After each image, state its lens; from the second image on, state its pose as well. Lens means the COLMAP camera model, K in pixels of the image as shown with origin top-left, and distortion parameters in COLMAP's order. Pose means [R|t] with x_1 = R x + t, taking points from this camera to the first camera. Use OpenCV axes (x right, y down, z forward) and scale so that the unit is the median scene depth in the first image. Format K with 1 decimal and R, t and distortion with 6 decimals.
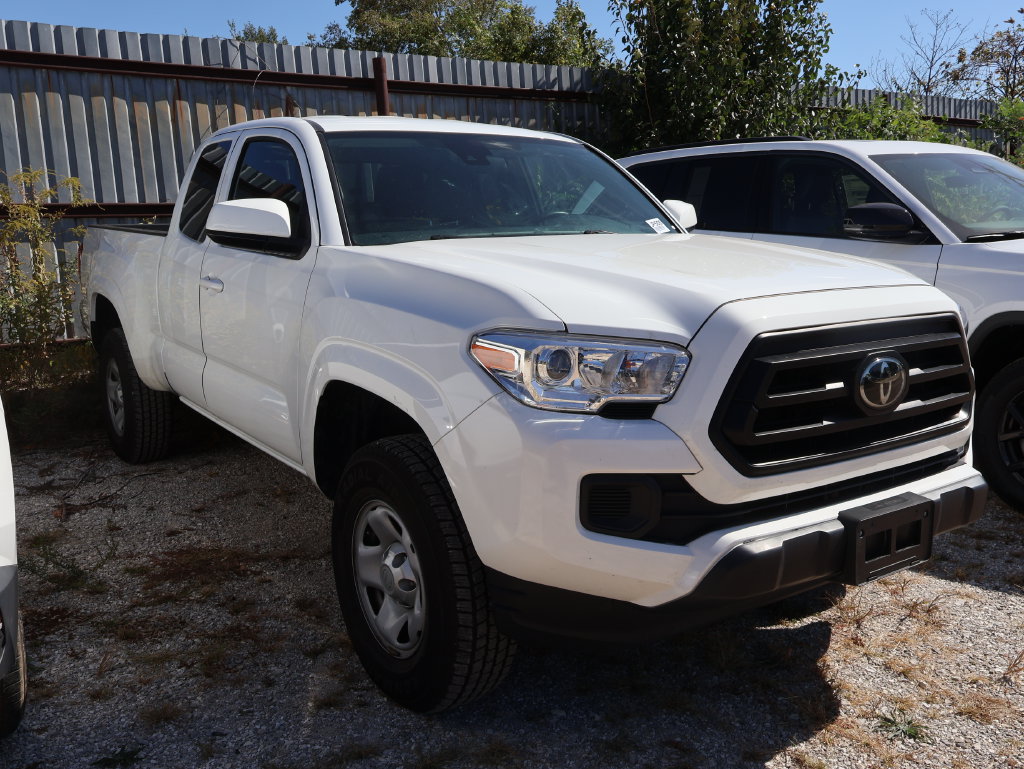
lens RADIAL K [[967.0, 0, 515.3], [0, 967.0, 376.0], [0, 0, 1]] dist [-0.002414, 0.000000]
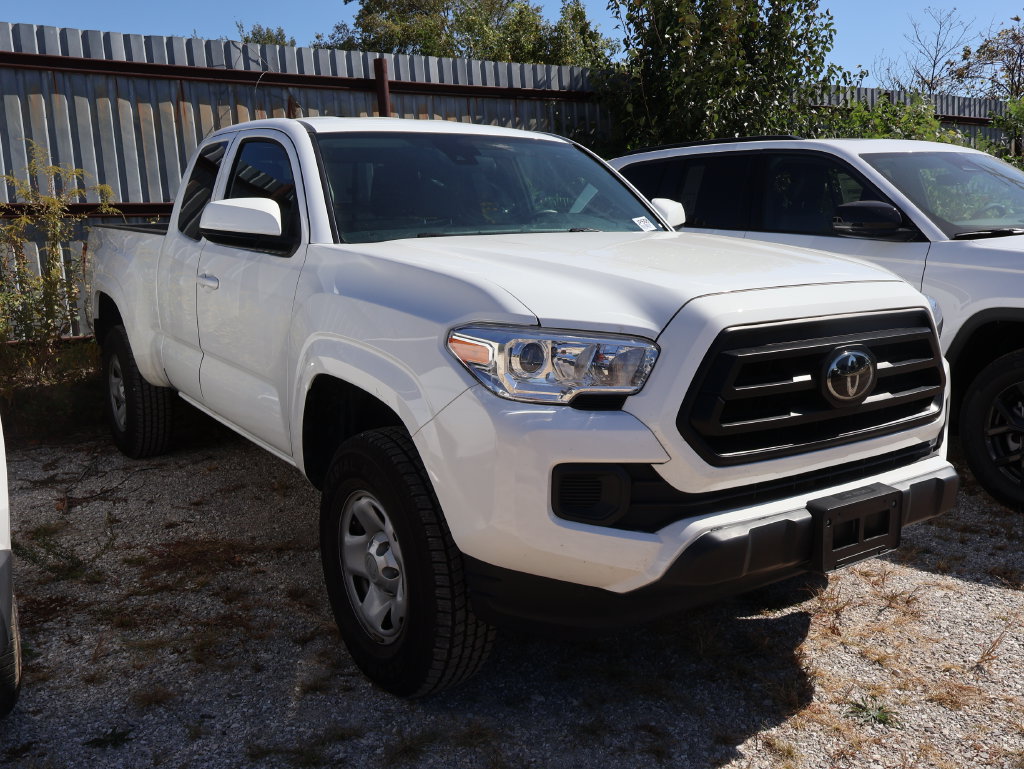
lens RADIAL K [[967.0, 0, 511.5], [0, 967.0, 373.0], [0, 0, 1]] dist [-0.002414, 0.000000]
pose [[0.999914, -0.000038, -0.013096, 0.025285], [0.000010, 0.999998, -0.002120, 0.004713], [0.013096, 0.002120, 0.999912, -0.022774]]
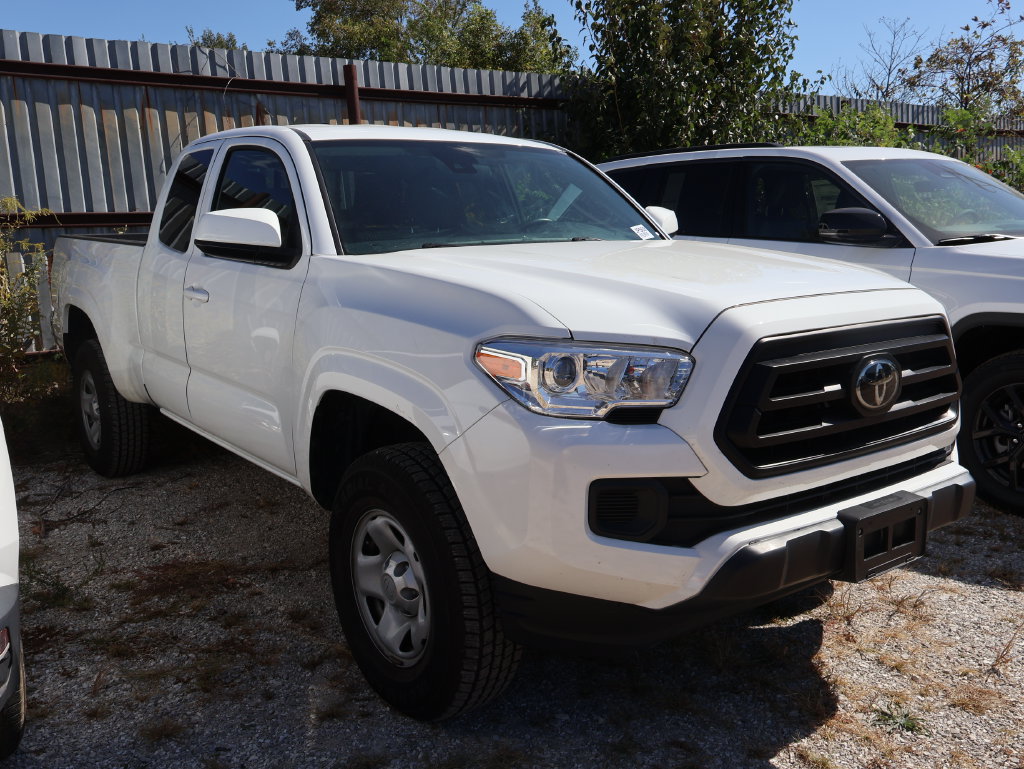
lens RADIAL K [[967.0, 0, 525.2], [0, 967.0, 373.3], [0, 0, 1]] dist [-0.002414, 0.000000]
pose [[0.998806, -0.014782, 0.046563, -0.029872], [0.015166, 0.999854, -0.007903, -0.001578], [-0.046440, 0.008600, 0.998884, -0.005006]]
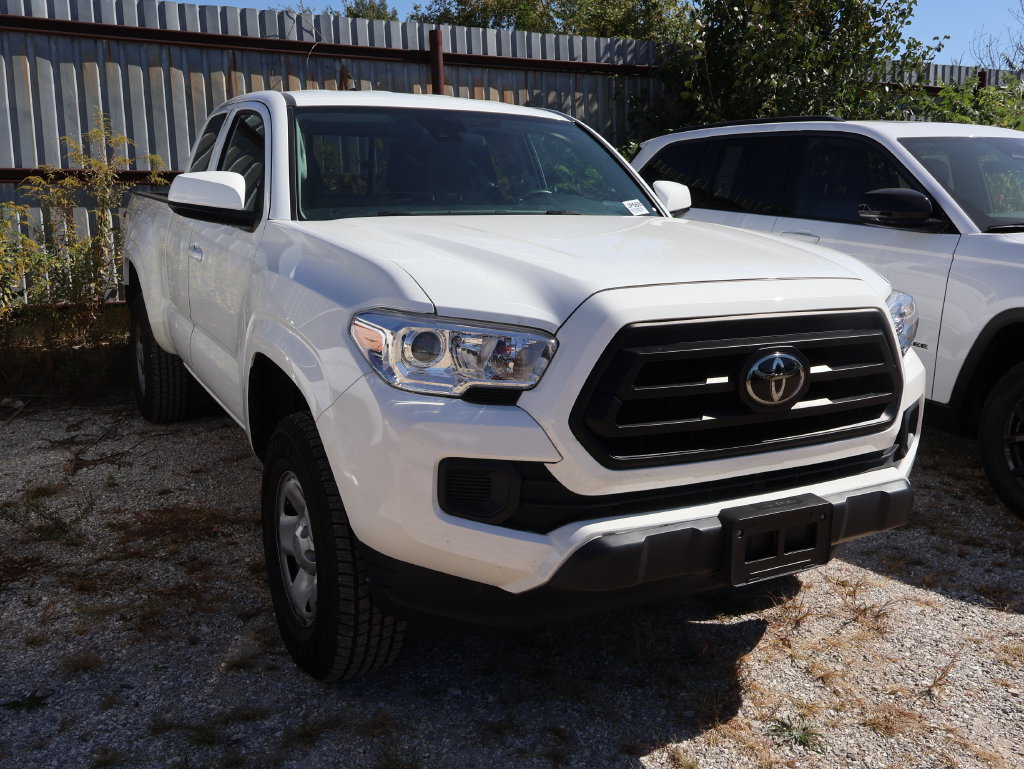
lens RADIAL K [[967.0, 0, 517.4], [0, 967.0, 378.4], [0, 0, 1]] dist [-0.002414, 0.000000]
pose [[0.993634, 0.043472, -0.103933, 0.167103], [-0.040459, 0.998703, 0.030919, -0.009365], [0.105143, -0.026517, 0.994104, 0.011280]]
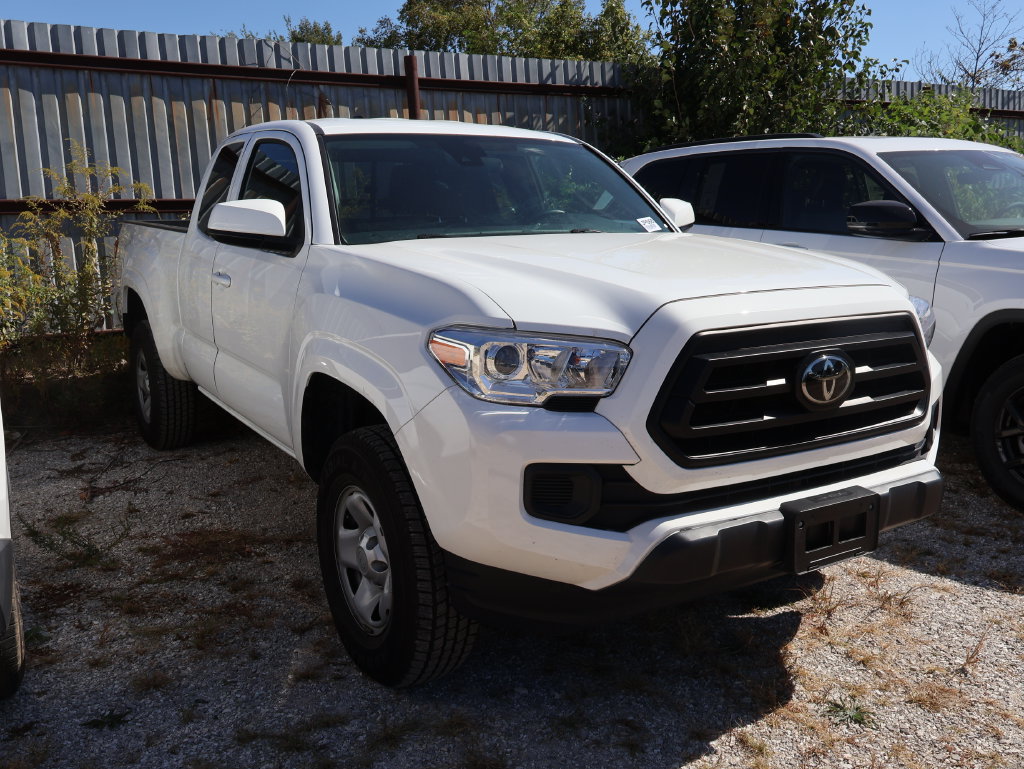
lens RADIAL K [[967.0, 0, 517.4], [0, 967.0, 372.7], [0, 0, 1]] dist [-0.002414, 0.000000]
pose [[0.998544, 0.009313, -0.053138, 0.077704], [-0.009065, 0.999947, 0.004918, -0.001906], [0.053181, -0.004429, 0.998575, -0.040181]]
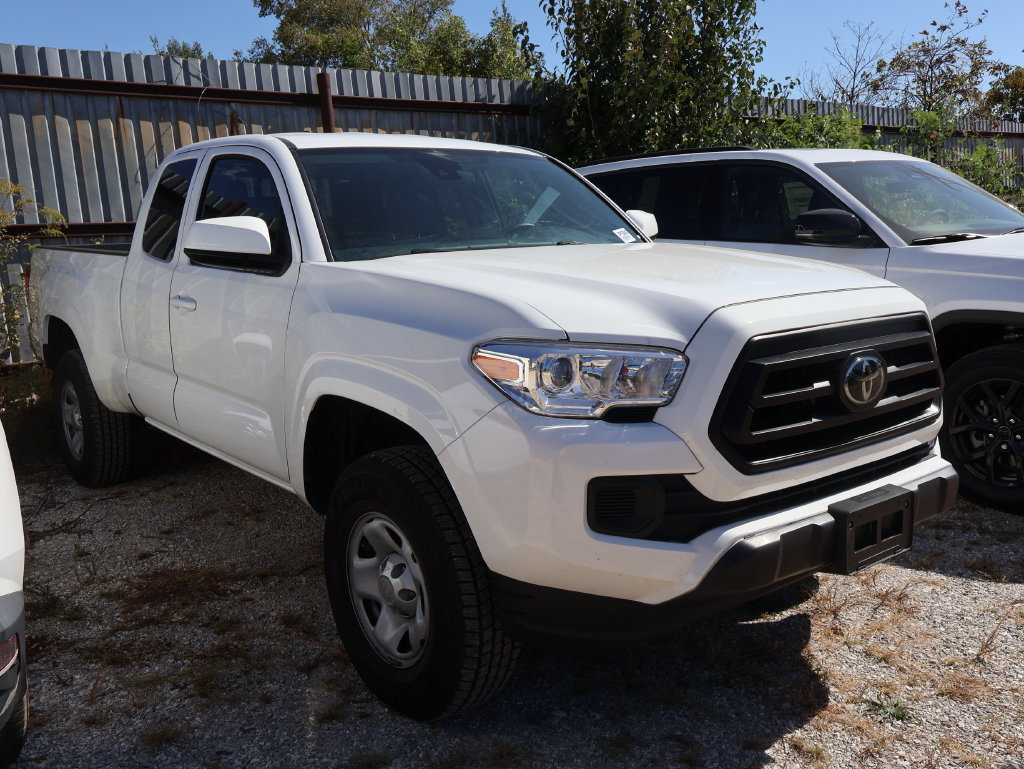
lens RADIAL K [[967.0, 0, 514.4], [0, 967.0, 372.3], [0, 0, 1]] dist [-0.002414, 0.000000]
pose [[0.997365, -0.029121, 0.066439, -0.050342], [0.030148, 0.999440, -0.014510, 0.001362], [-0.065979, 0.016475, 0.997685, -0.016605]]
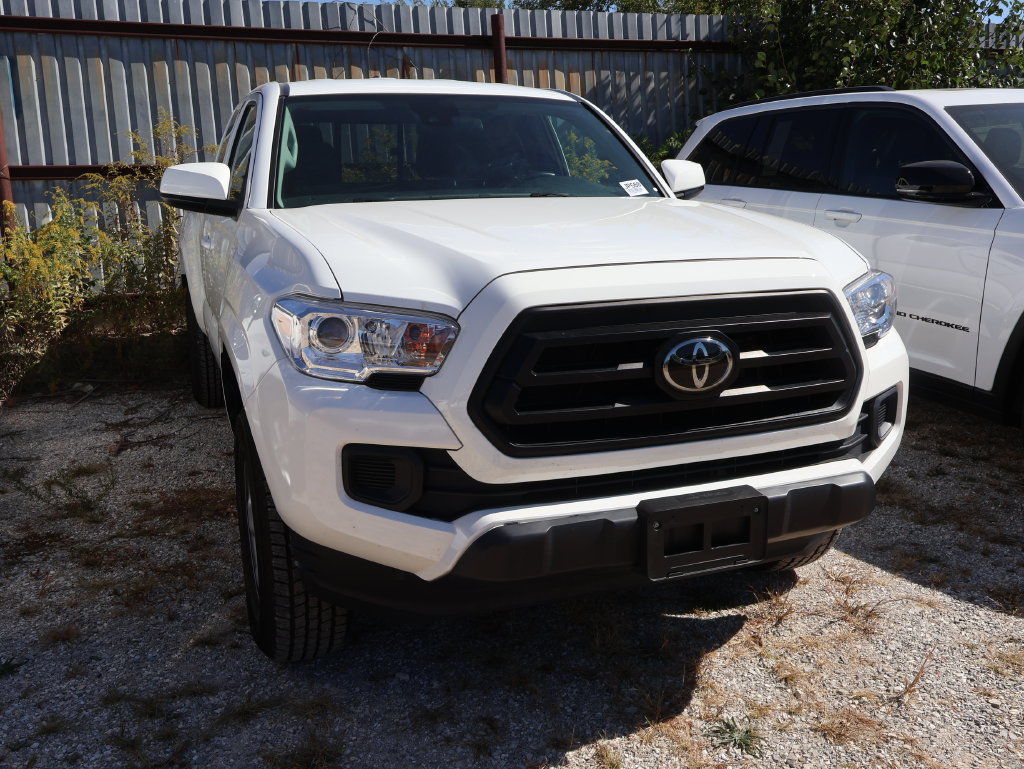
lens RADIAL K [[967.0, 0, 502.2], [0, 967.0, 378.5], [0, 0, 1]] dist [-0.002414, 0.000000]
pose [[0.970540, 0.046085, -0.236492, 0.309713], [-0.034935, 0.998081, 0.051124, -0.014527], [0.238394, -0.041356, 0.970288, 0.048434]]
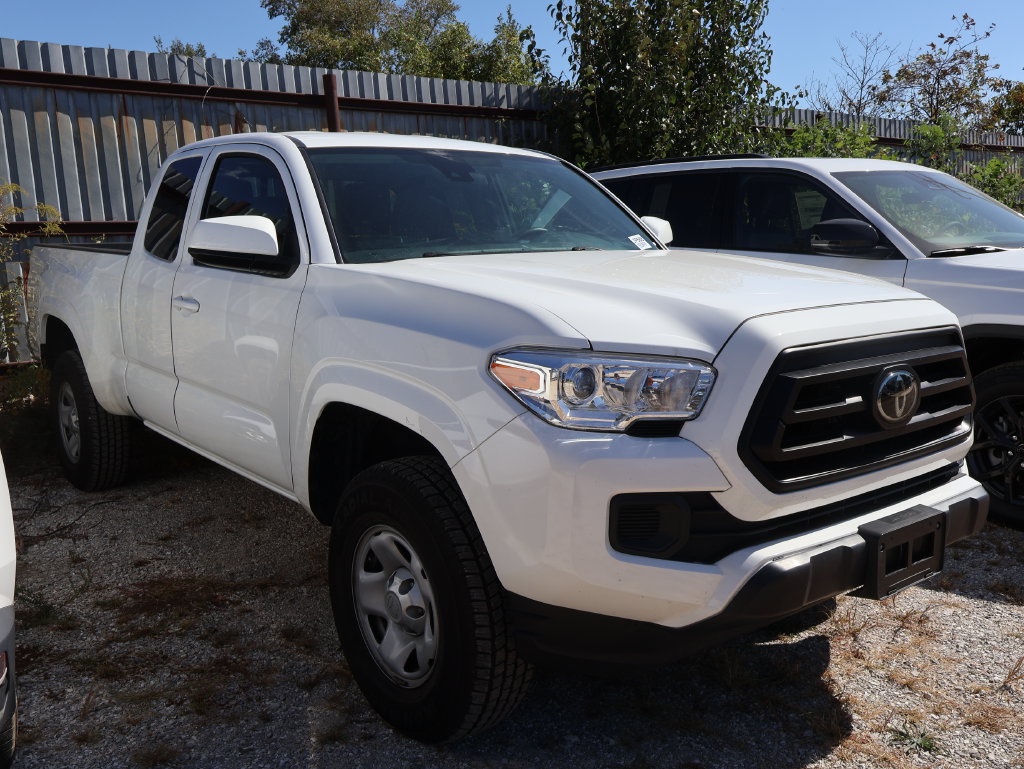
lens RADIAL K [[967.0, 0, 514.2], [0, 967.0, 373.8], [0, 0, 1]] dist [-0.002414, 0.000000]
pose [[0.997568, -0.012774, 0.068516, -0.063636], [0.014163, 0.999703, -0.019822, -0.001621], [-0.068243, 0.020744, 0.997453, 0.017479]]
